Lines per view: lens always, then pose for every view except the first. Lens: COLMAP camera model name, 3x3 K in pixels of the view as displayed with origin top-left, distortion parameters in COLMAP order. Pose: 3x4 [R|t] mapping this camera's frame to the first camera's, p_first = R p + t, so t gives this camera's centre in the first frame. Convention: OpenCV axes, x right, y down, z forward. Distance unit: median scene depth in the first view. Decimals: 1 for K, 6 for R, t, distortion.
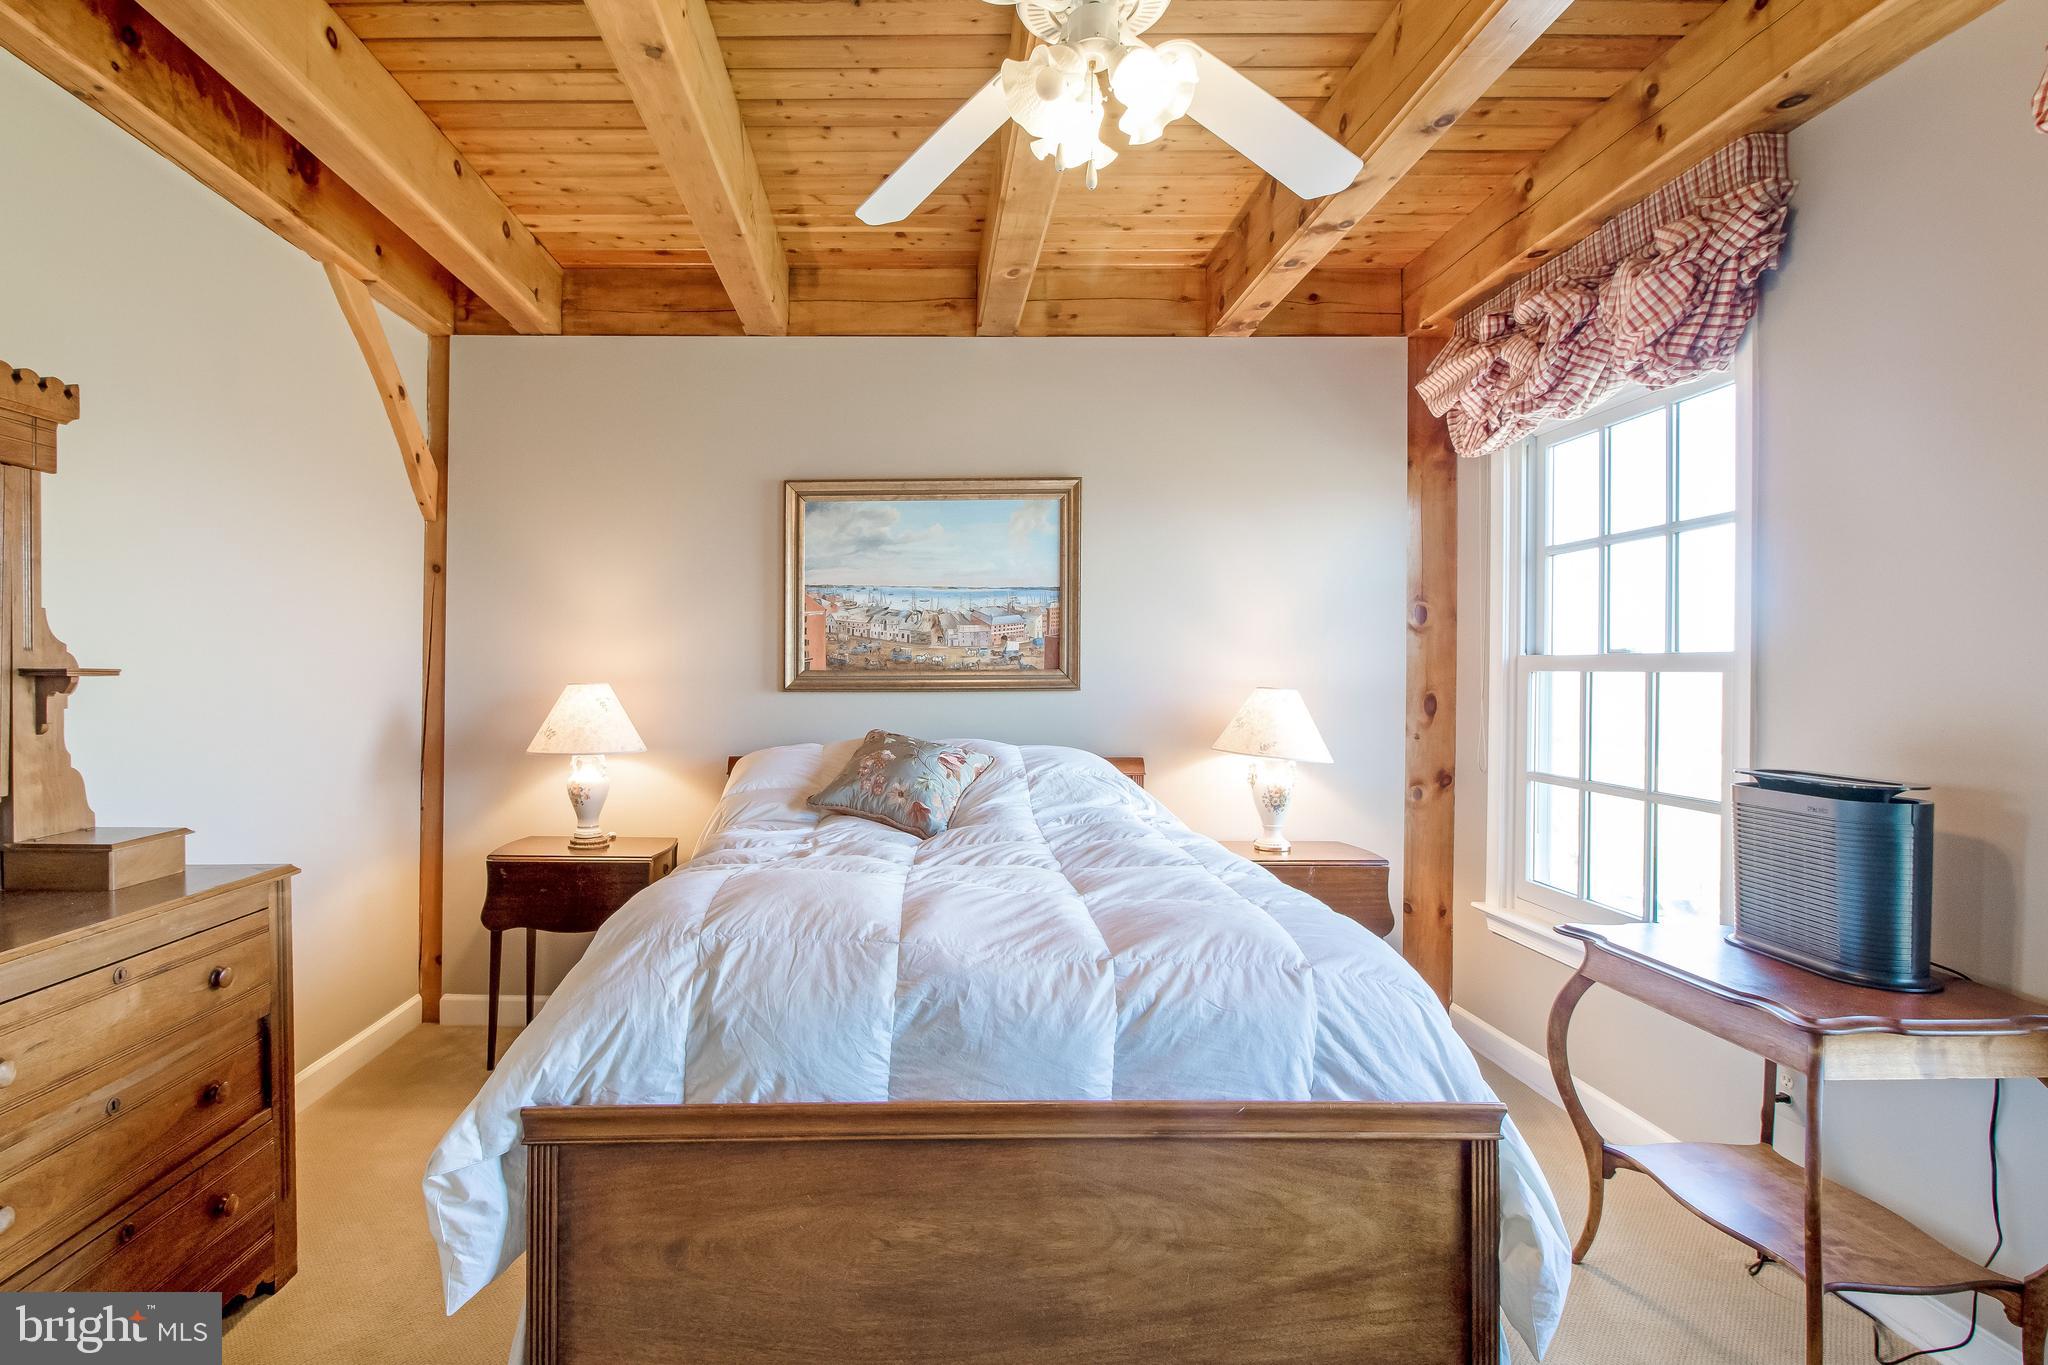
lens RADIAL K [[1007.9, 0, 1023.5], [0, 1007.9, 662.7], [0, 0, 1]] dist [0.001542, -0.011243]
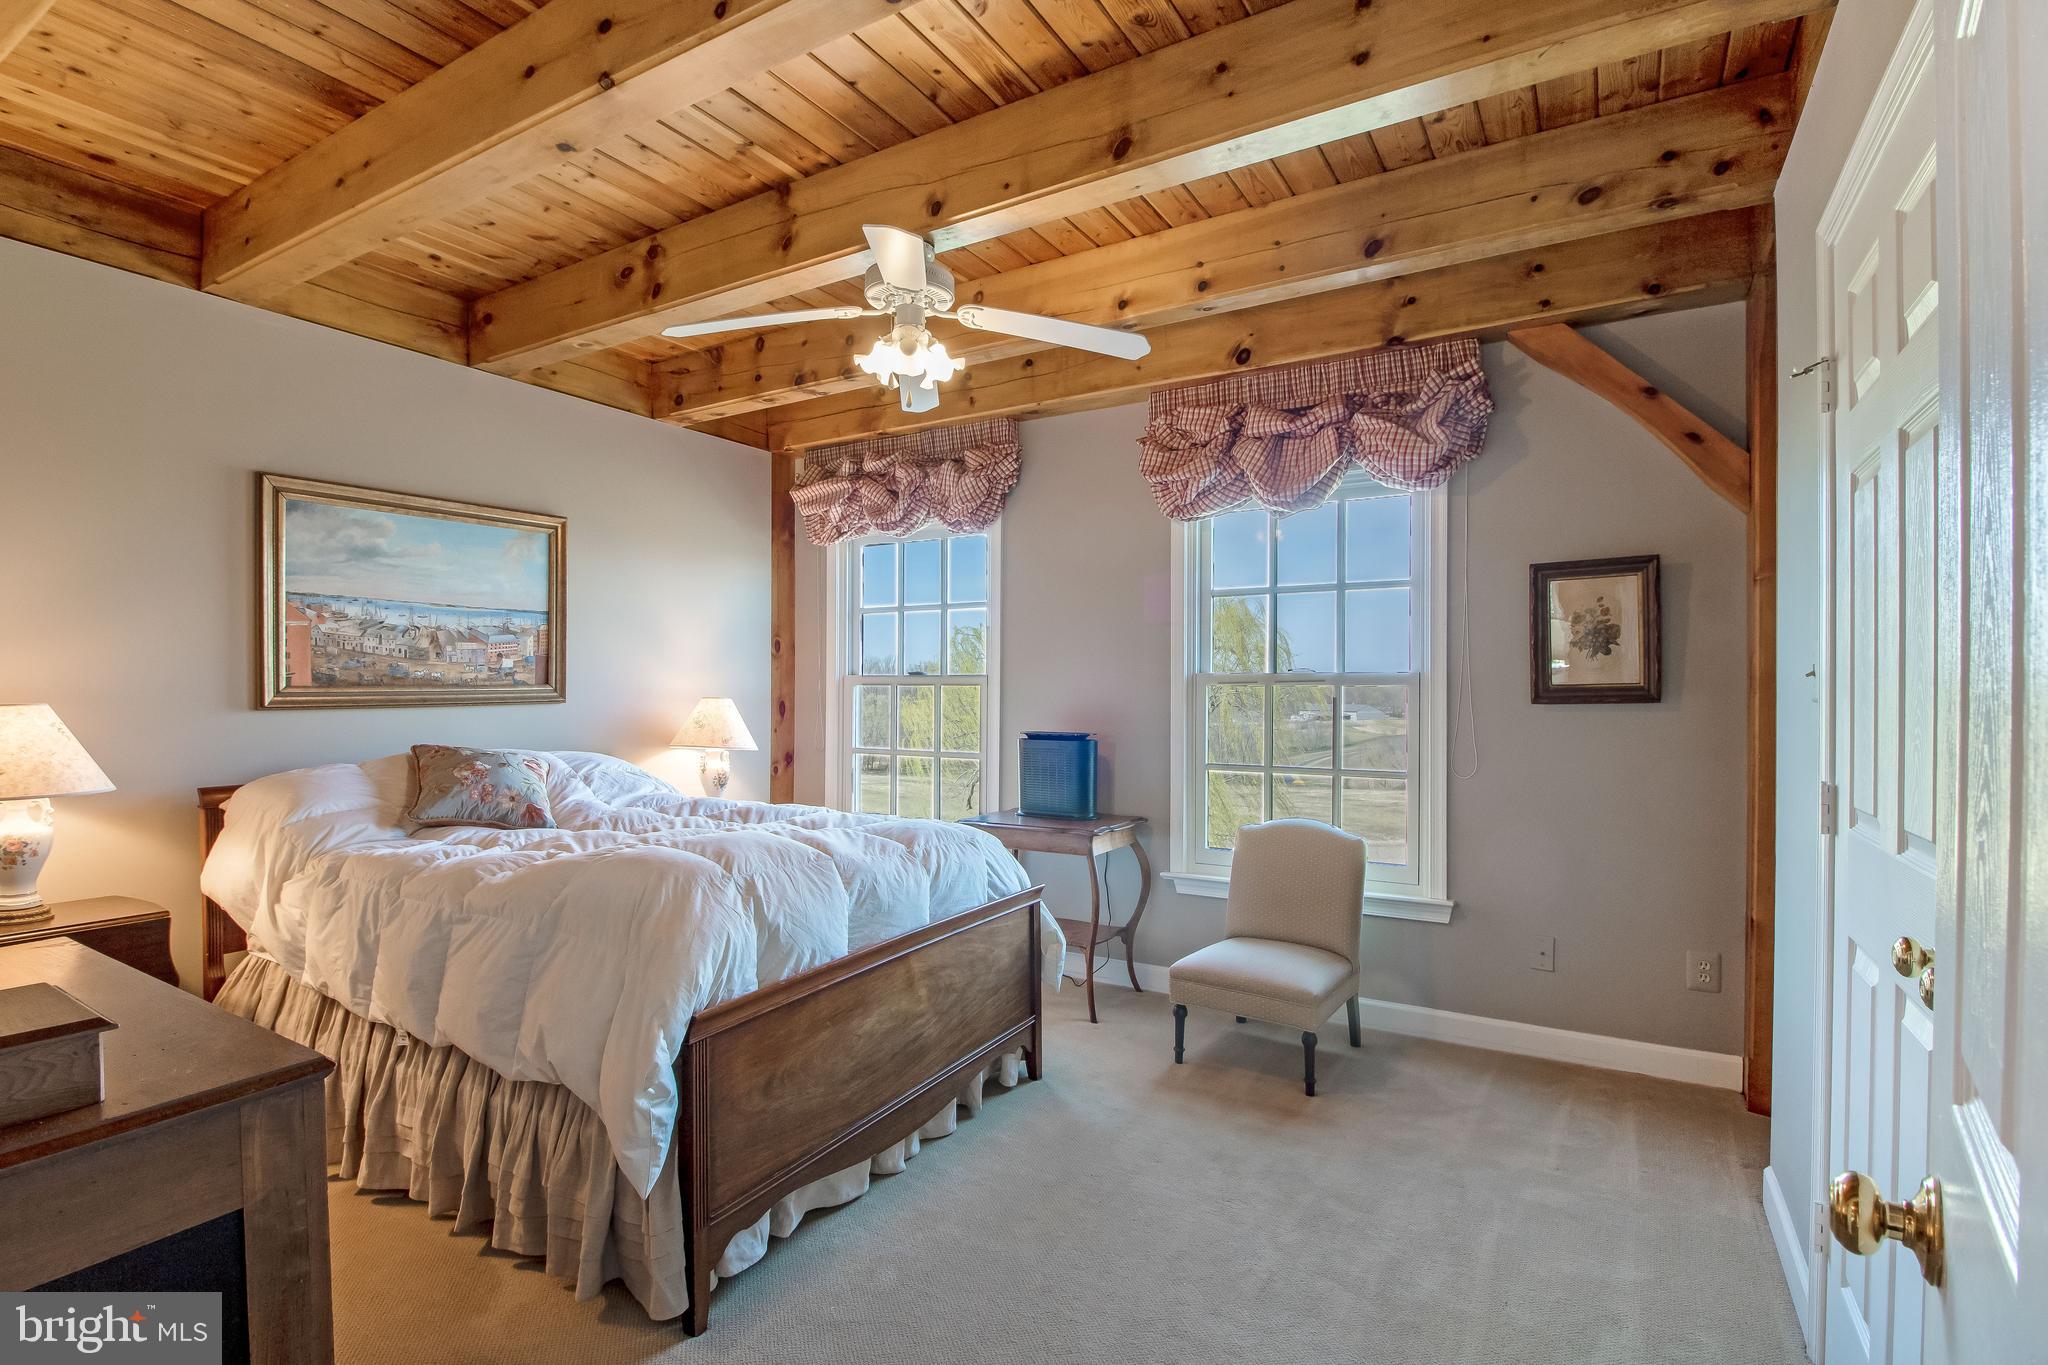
lens RADIAL K [[968.9, 0, 1024.0], [0, 968.9, 682.5], [0, 0, 1]] dist [0.000978, -0.000144]
pose [[0.504554, -0.000167, 0.863380, -0.632358], [-0.004843, 0.999984, 0.003023, -0.001505], [-0.863366, -0.005707, 0.504545, -0.008670]]
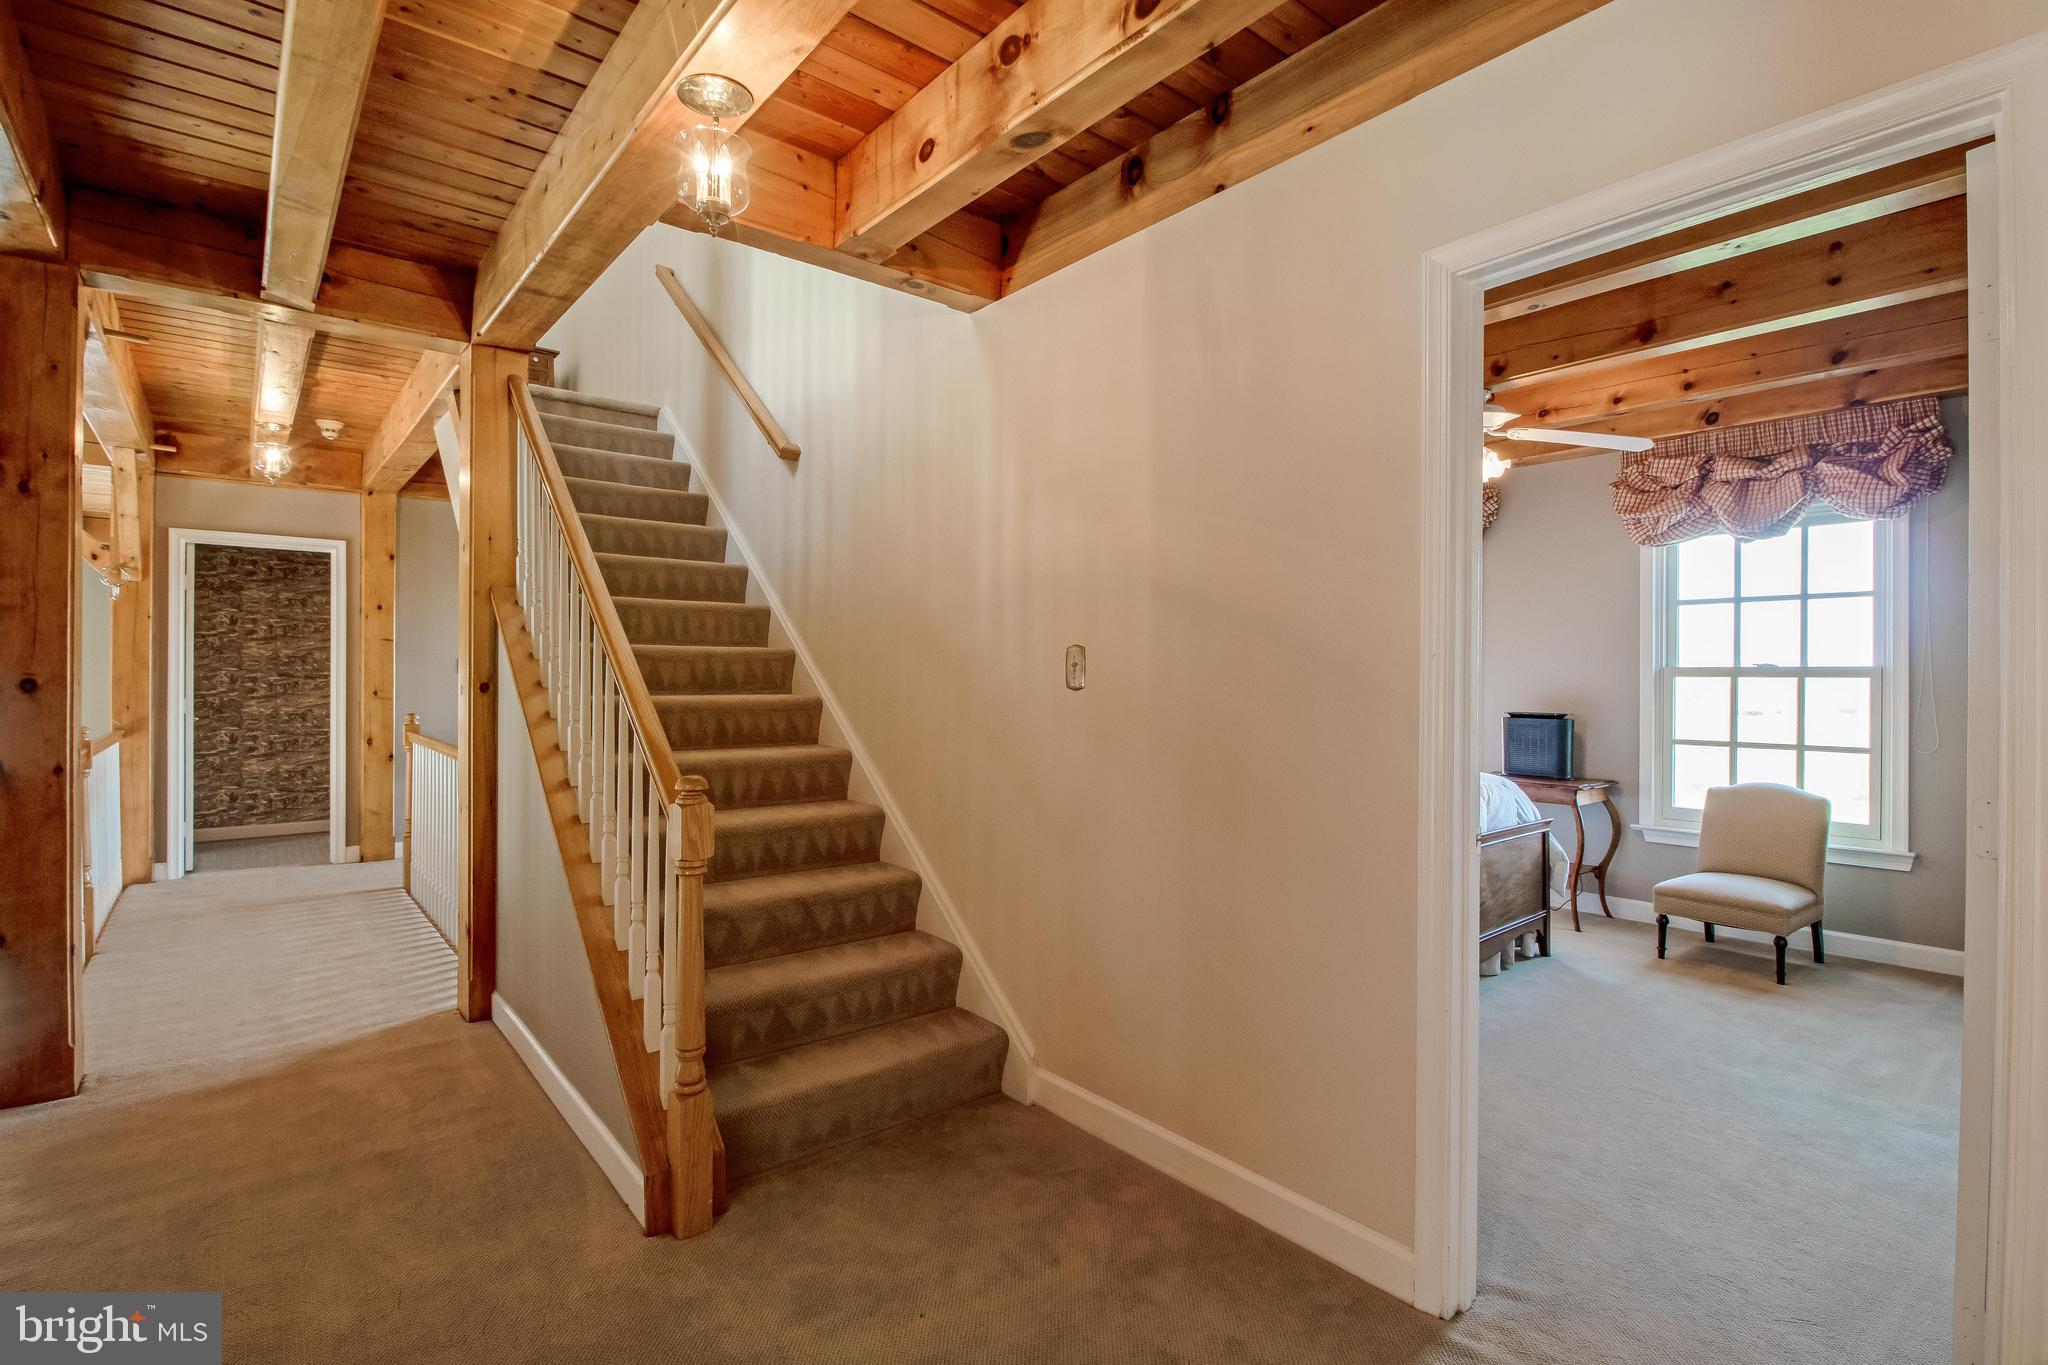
lens RADIAL K [[974.8, 0, 1013.0], [0, 974.8, 673.5], [0, 0, 1]] dist [0.001027, -0.008648]
pose [[0.765244, -0.001685, 0.643738, -1.257896], [-0.002114, 0.999985, 0.005130, -0.005648], [-0.643737, -0.005286, 0.765229, -0.097227]]
